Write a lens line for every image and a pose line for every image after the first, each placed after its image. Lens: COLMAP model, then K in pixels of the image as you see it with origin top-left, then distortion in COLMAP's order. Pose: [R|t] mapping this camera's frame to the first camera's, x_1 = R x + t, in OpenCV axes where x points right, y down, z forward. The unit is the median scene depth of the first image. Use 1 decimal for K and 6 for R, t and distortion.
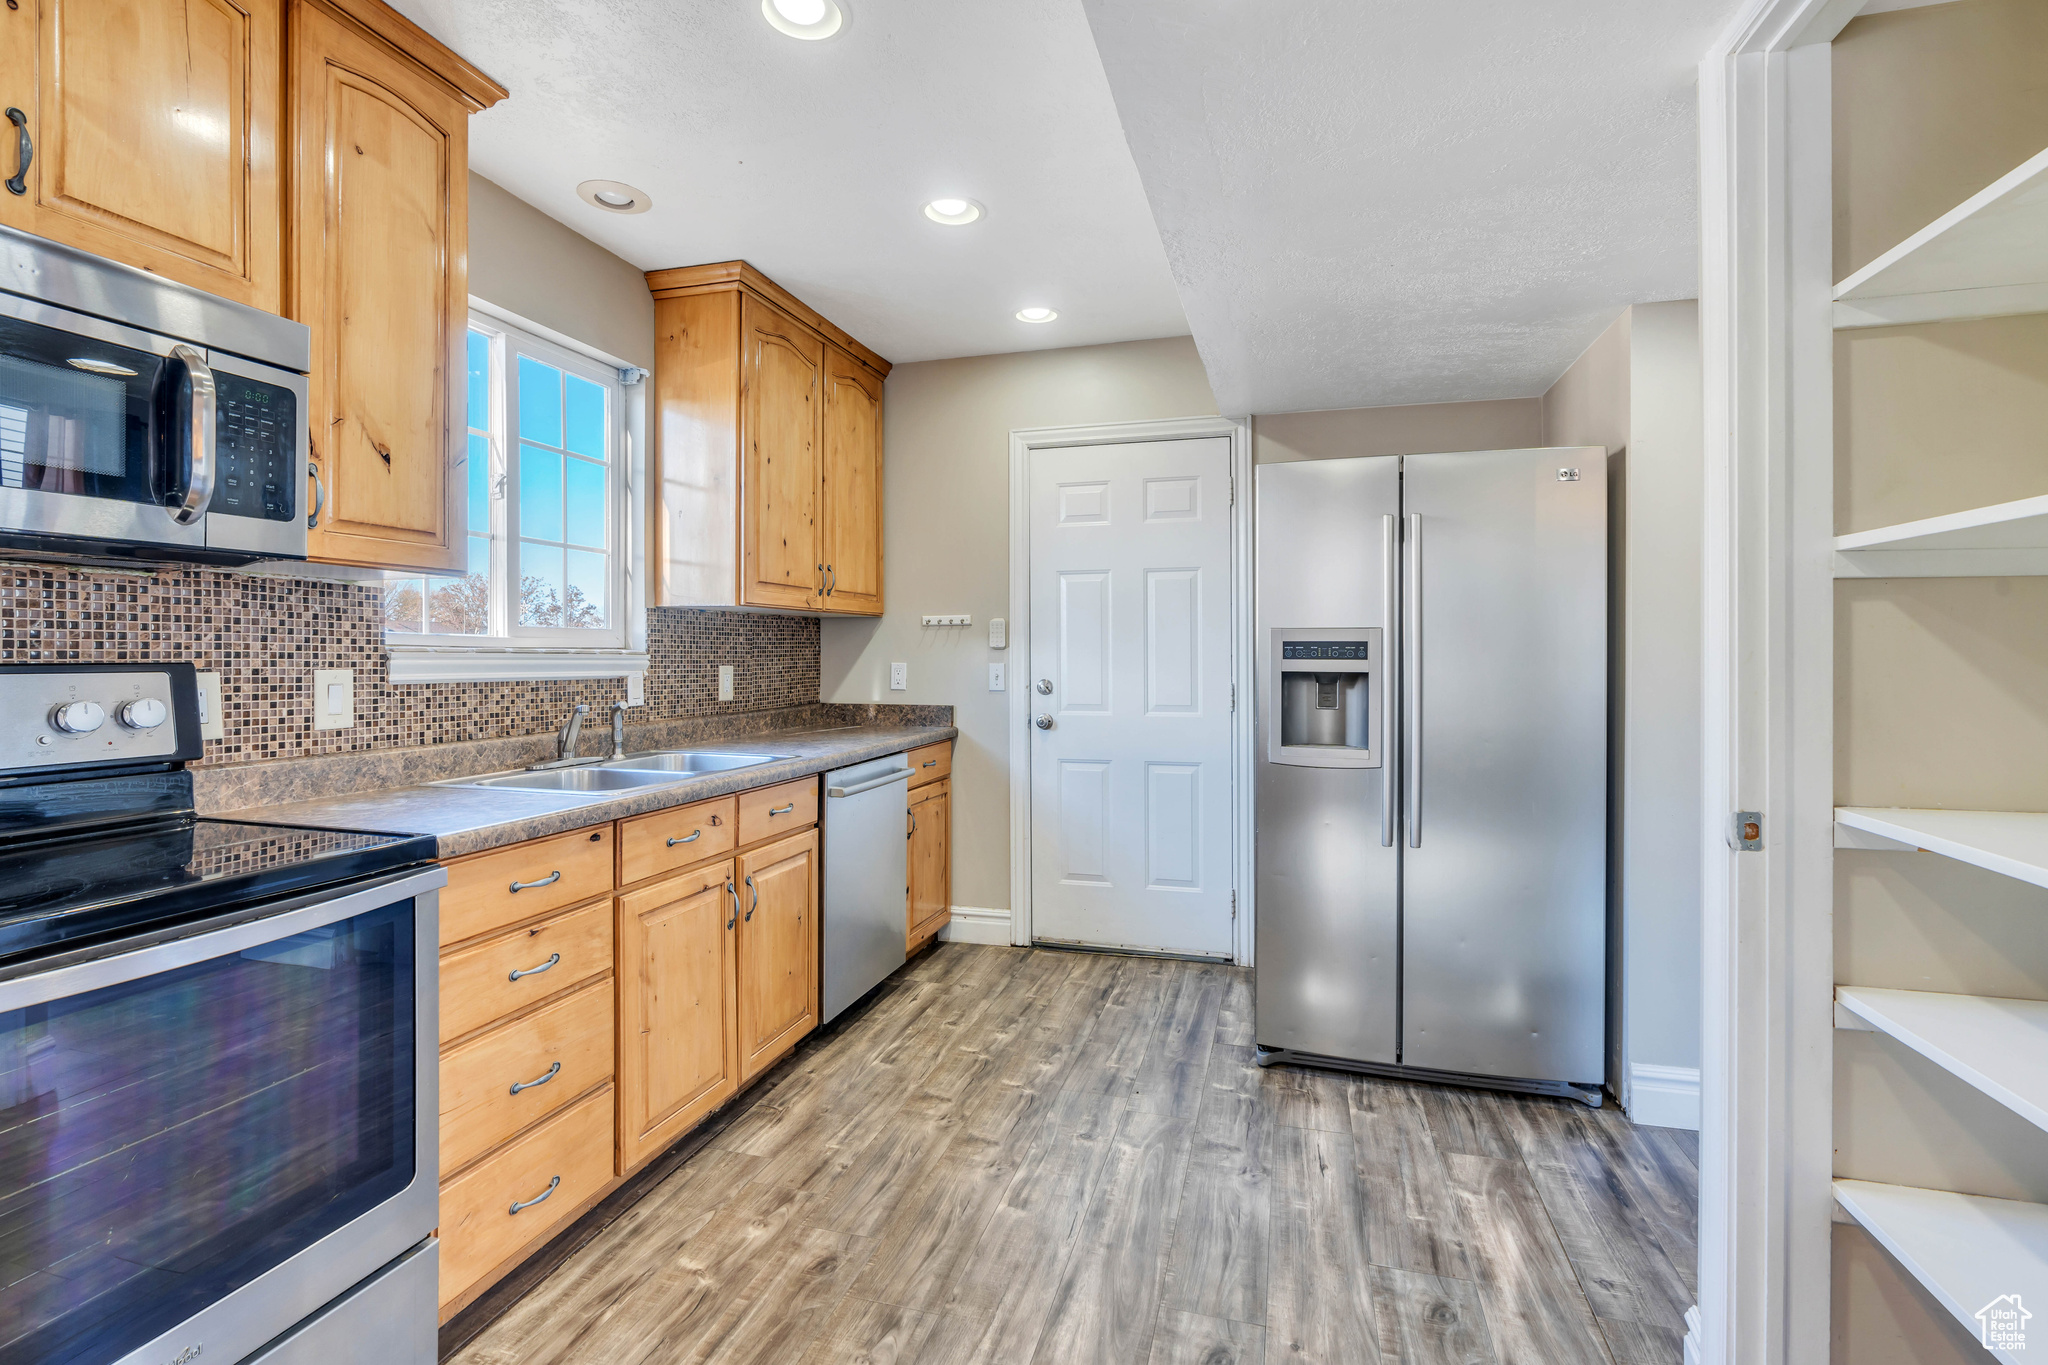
lens RADIAL K [[937.7, 0, 1025.5], [0, 937.7, 650.2], [0, 0, 1]] dist [-0.014826, 0.004411]
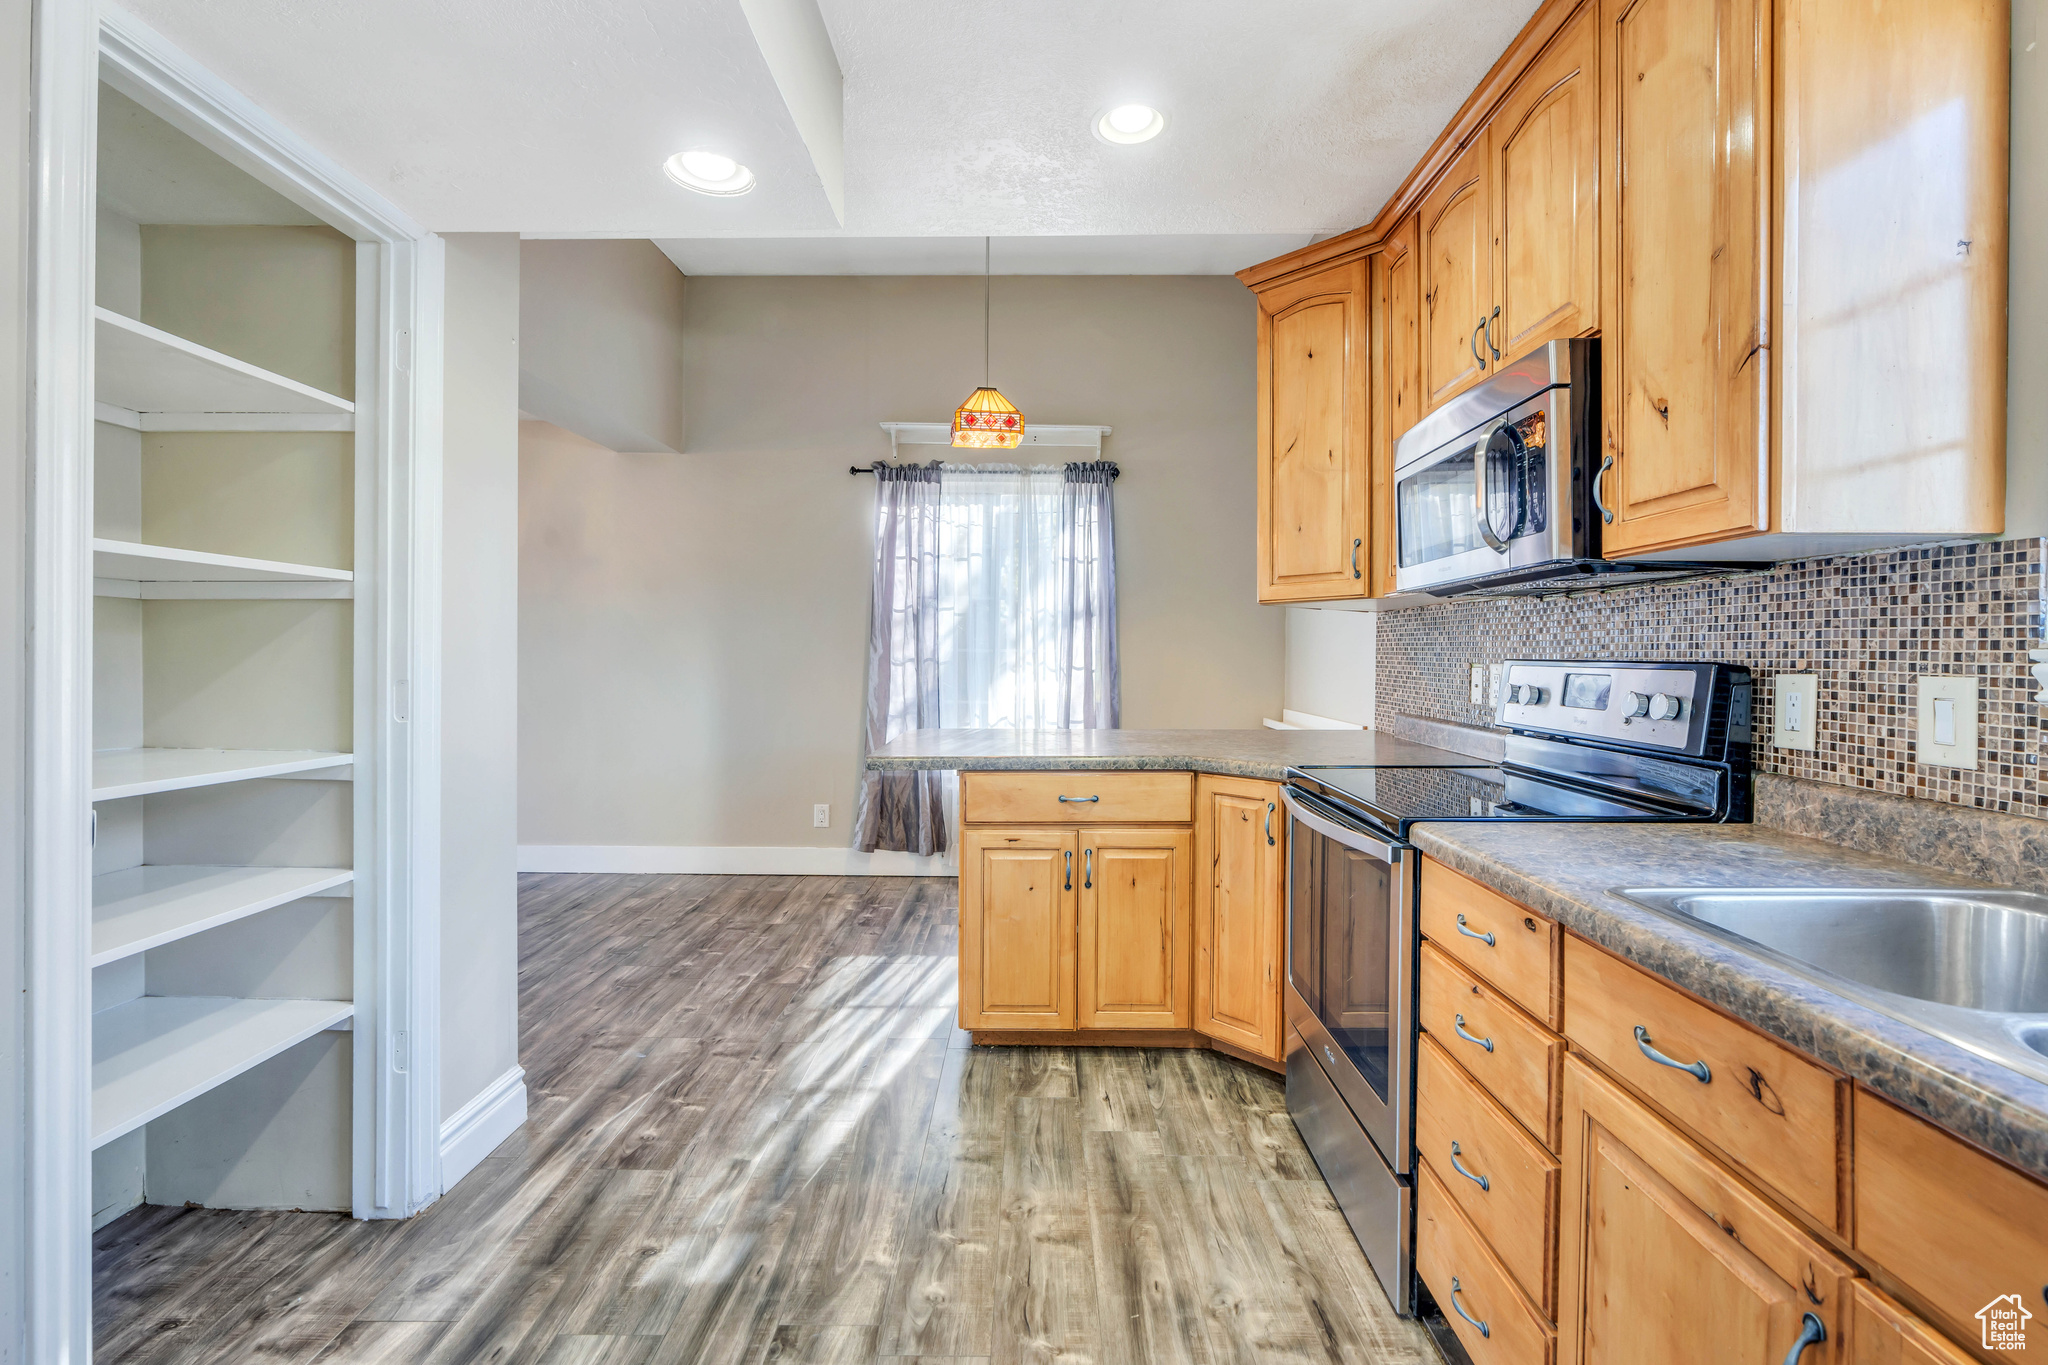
lens RADIAL K [[937.7, 0, 1025.5], [0, 937.7, 650.2], [0, 0, 1]] dist [-0.014826, 0.004411]
pose [[-0.965024, -0.006936, -0.262071, 0.051470], [-0.004807, 0.999950, -0.008765, 0.008943], [0.262119, -0.007199, -0.965009, 1.199905]]
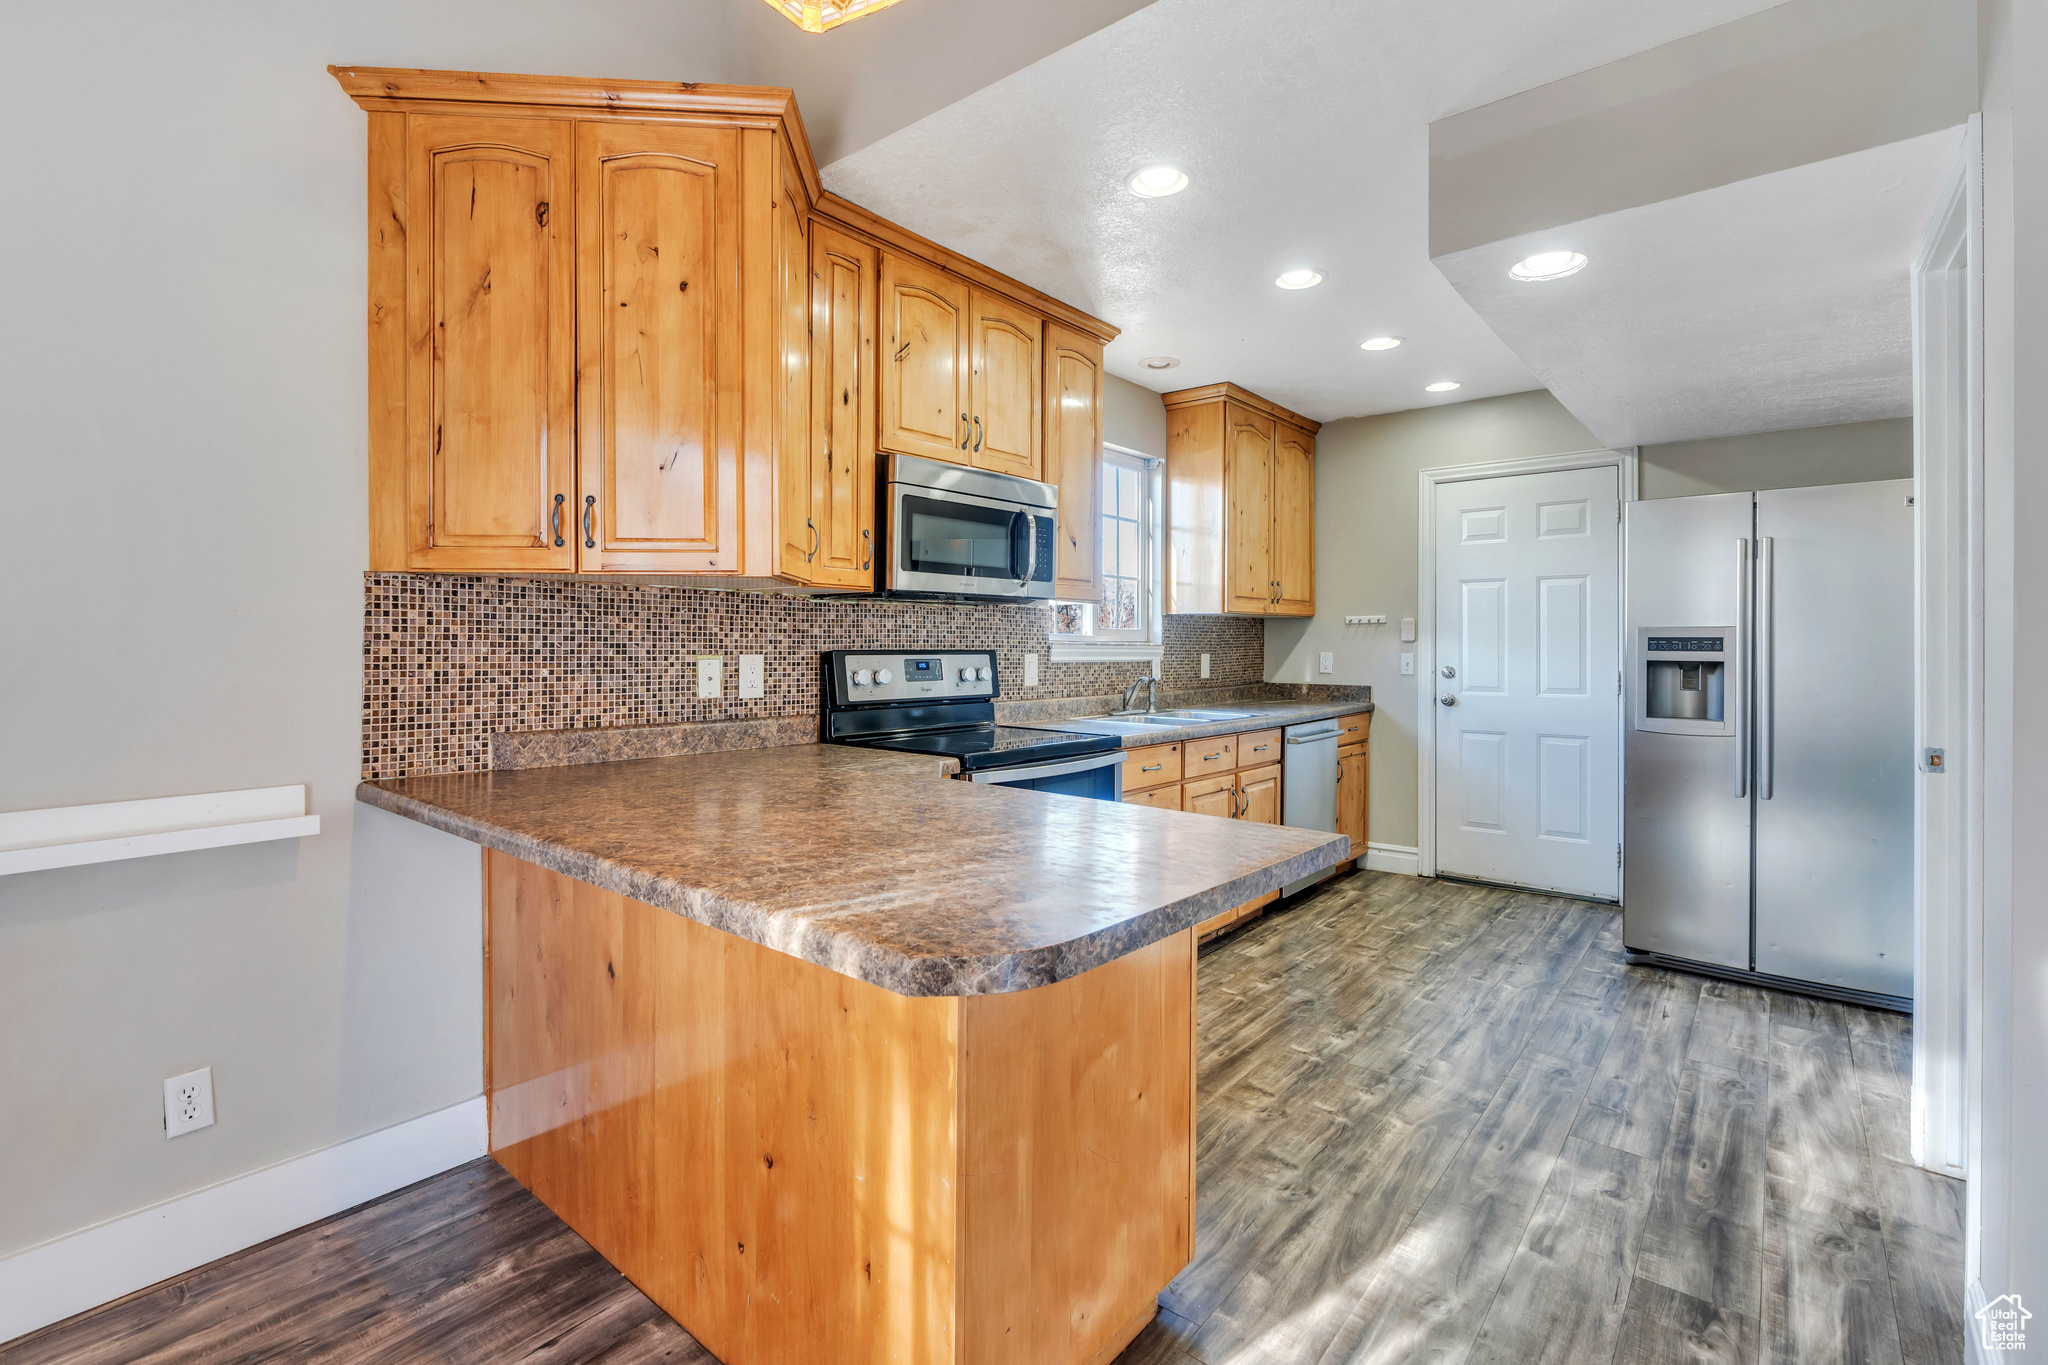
lens RADIAL K [[937.7, 0, 1025.5], [0, 937.7, 650.2], [0, 0, 1]] dist [-0.014826, 0.004411]
pose [[0.920082, 0.004123, -0.391704, -0.016054], [-0.000018, 0.999945, 0.010481, -0.005537], [0.391725, -0.009636, 0.920032, -0.595173]]
